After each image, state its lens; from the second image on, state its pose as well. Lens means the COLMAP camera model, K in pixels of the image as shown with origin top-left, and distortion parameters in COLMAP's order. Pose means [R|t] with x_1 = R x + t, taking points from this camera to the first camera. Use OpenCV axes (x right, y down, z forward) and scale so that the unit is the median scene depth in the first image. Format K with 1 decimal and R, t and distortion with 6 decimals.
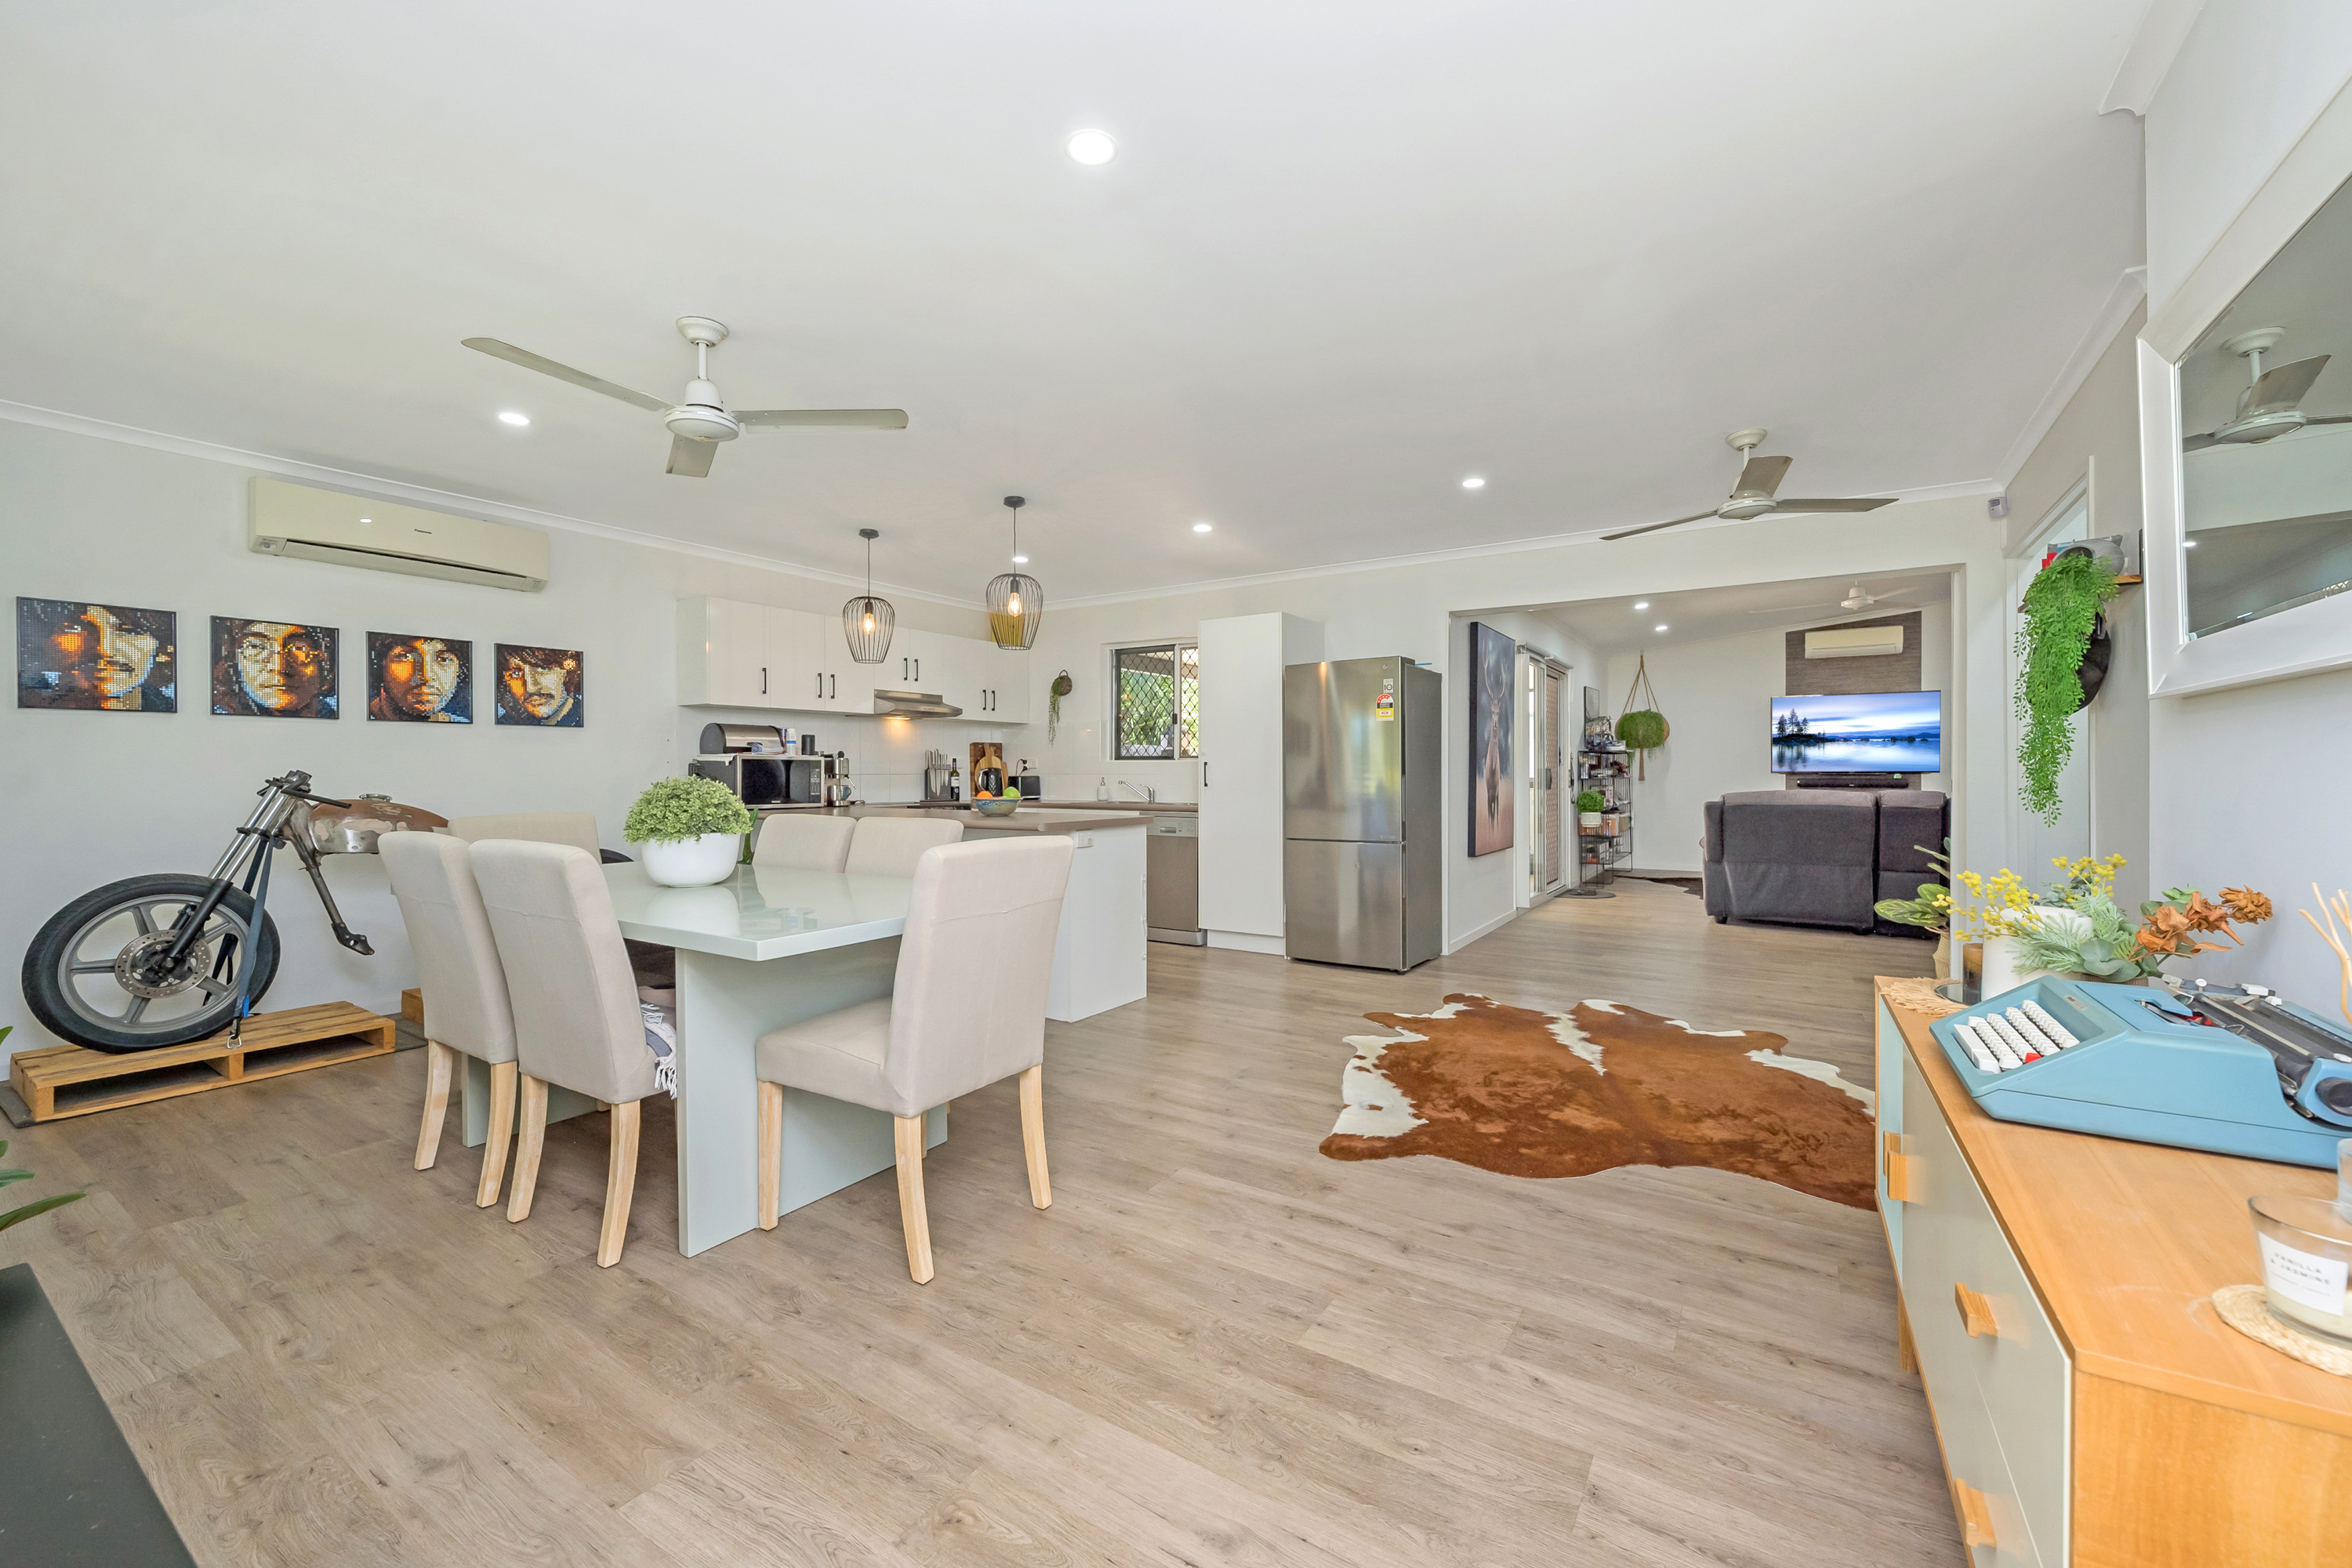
lens RADIAL K [[986.2, 0, 1178.7], [0, 986.2, 774.4], [0, 0, 1]] dist [-0.001016, 0.000278]
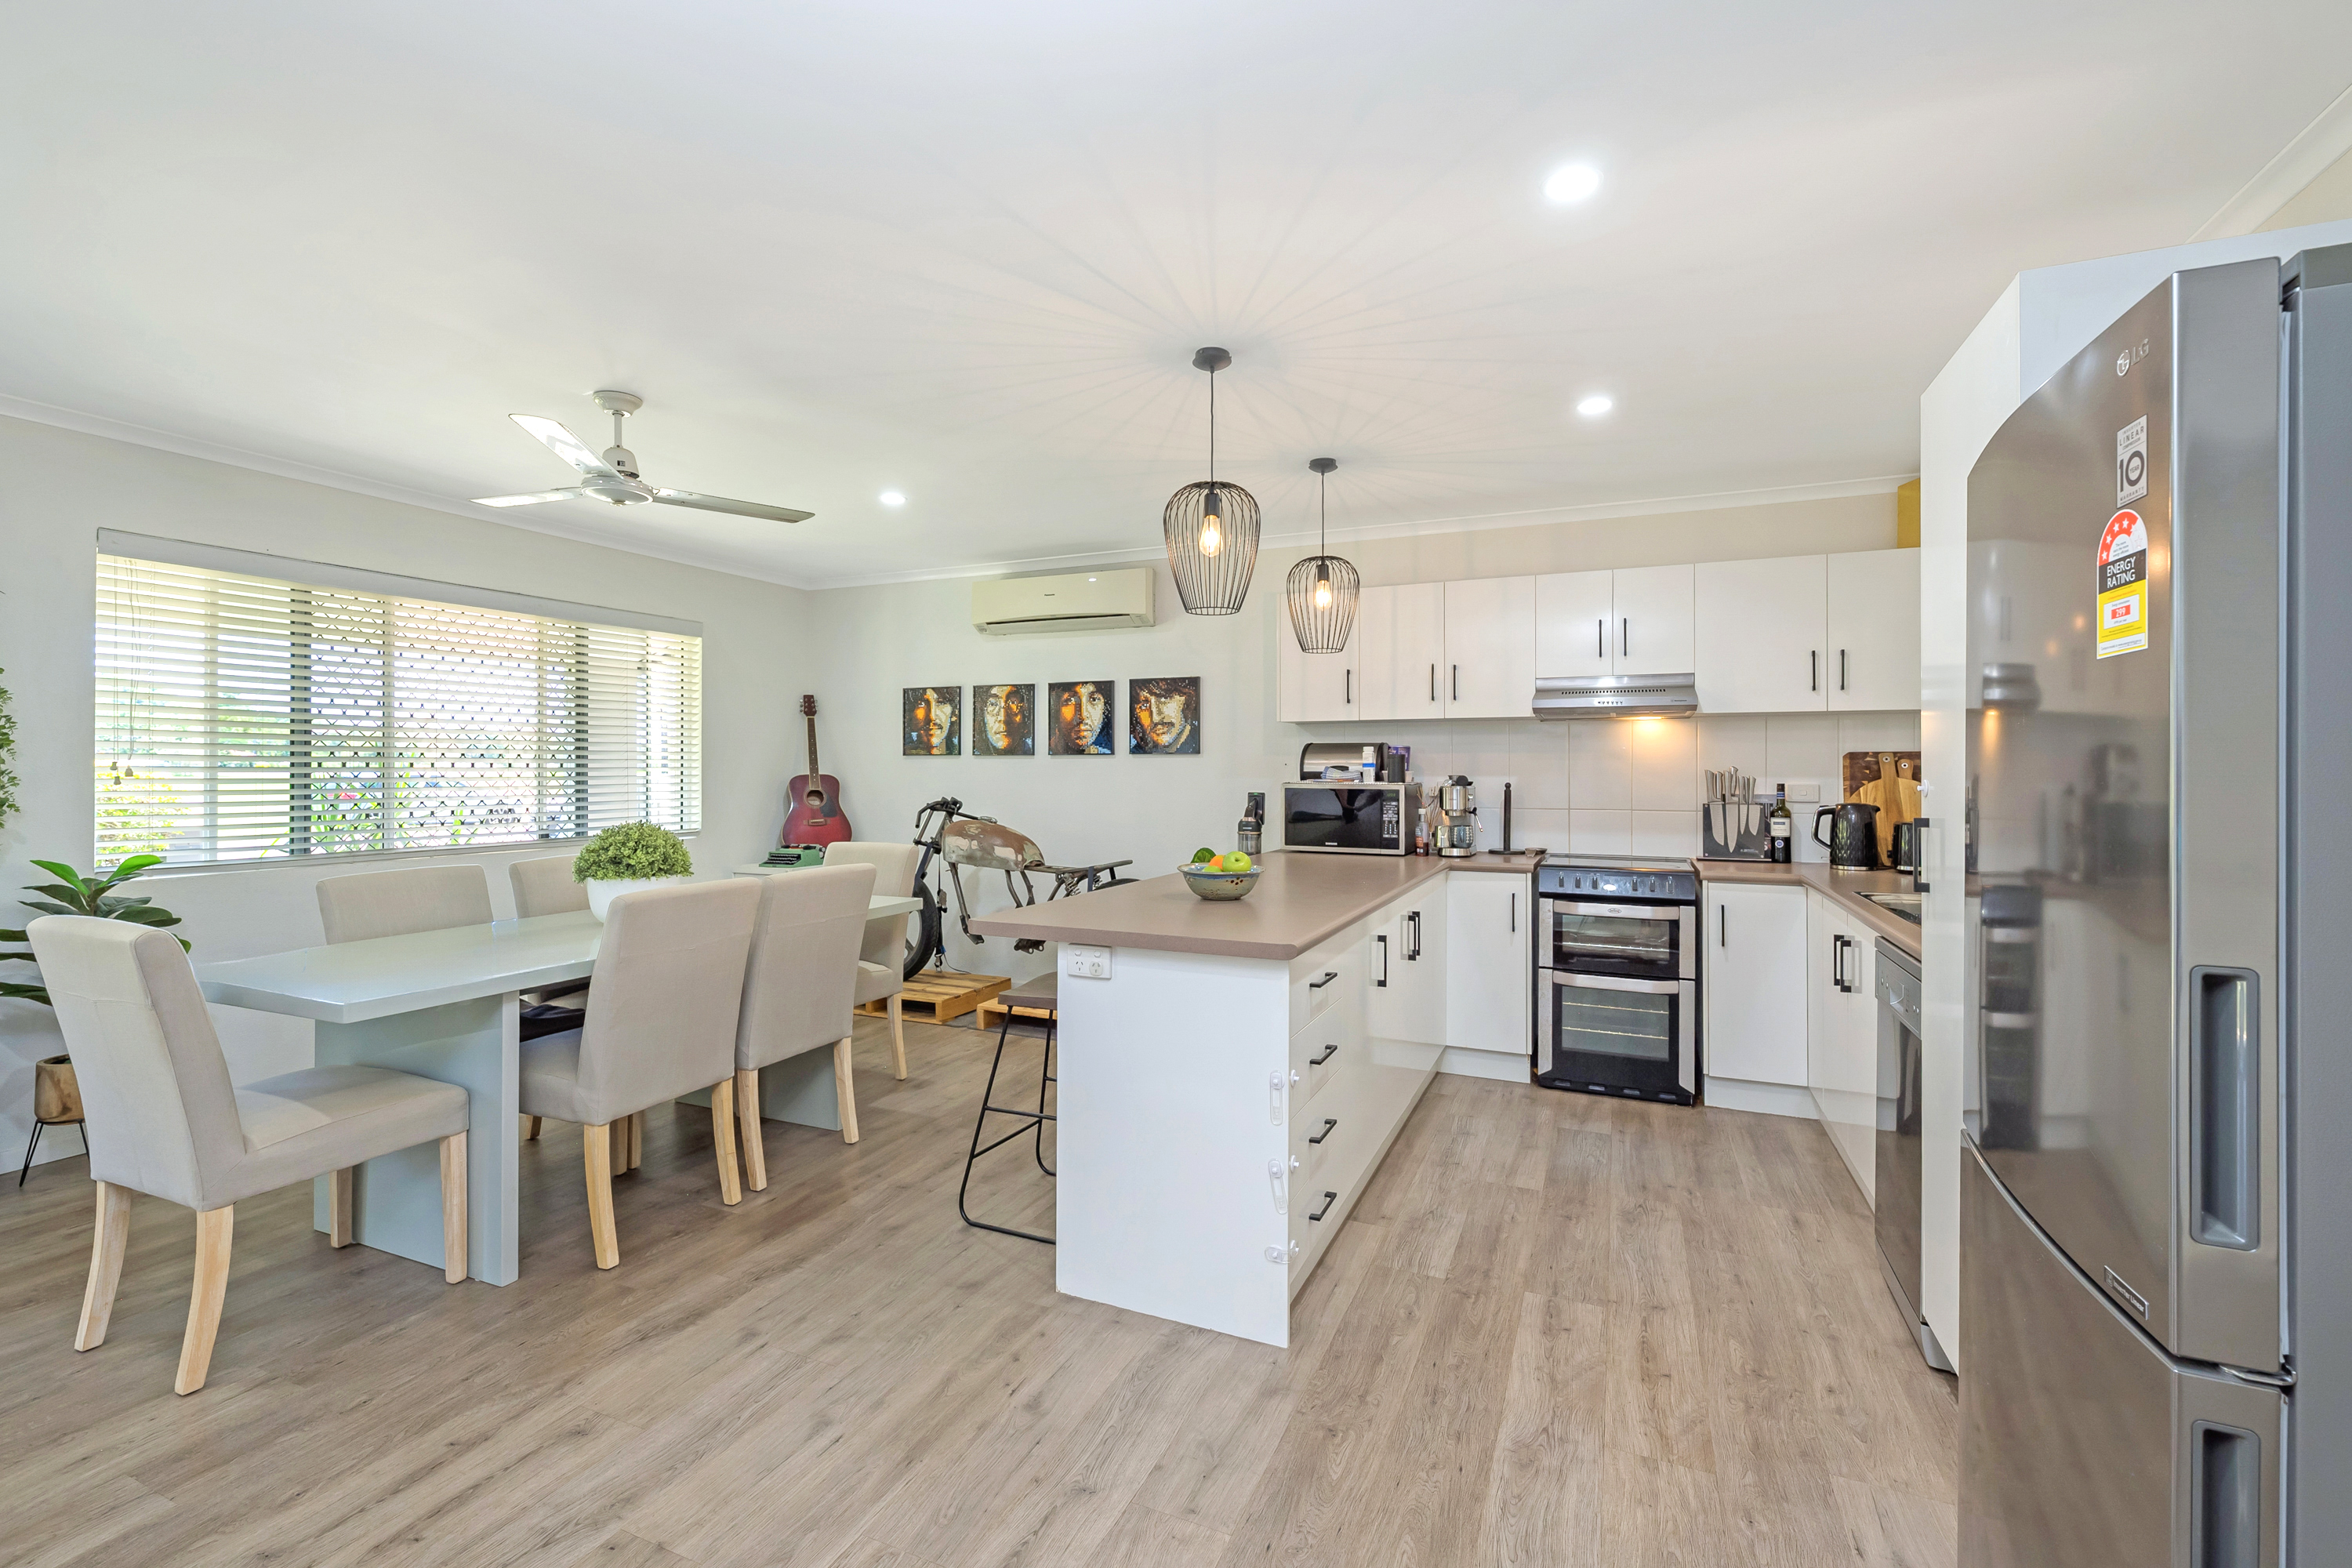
lens RADIAL K [[1017.9, 0, 1177.1], [0, 1017.9, 776.1], [0, 0, 1]] dist [-0.003698, -0.000038]
pose [[0.142227, 0.007939, -0.989802, 0.445207], [-0.003113, 0.999966, 0.007573, -0.038151], [0.989829, 0.002005, 0.142247, 0.954804]]
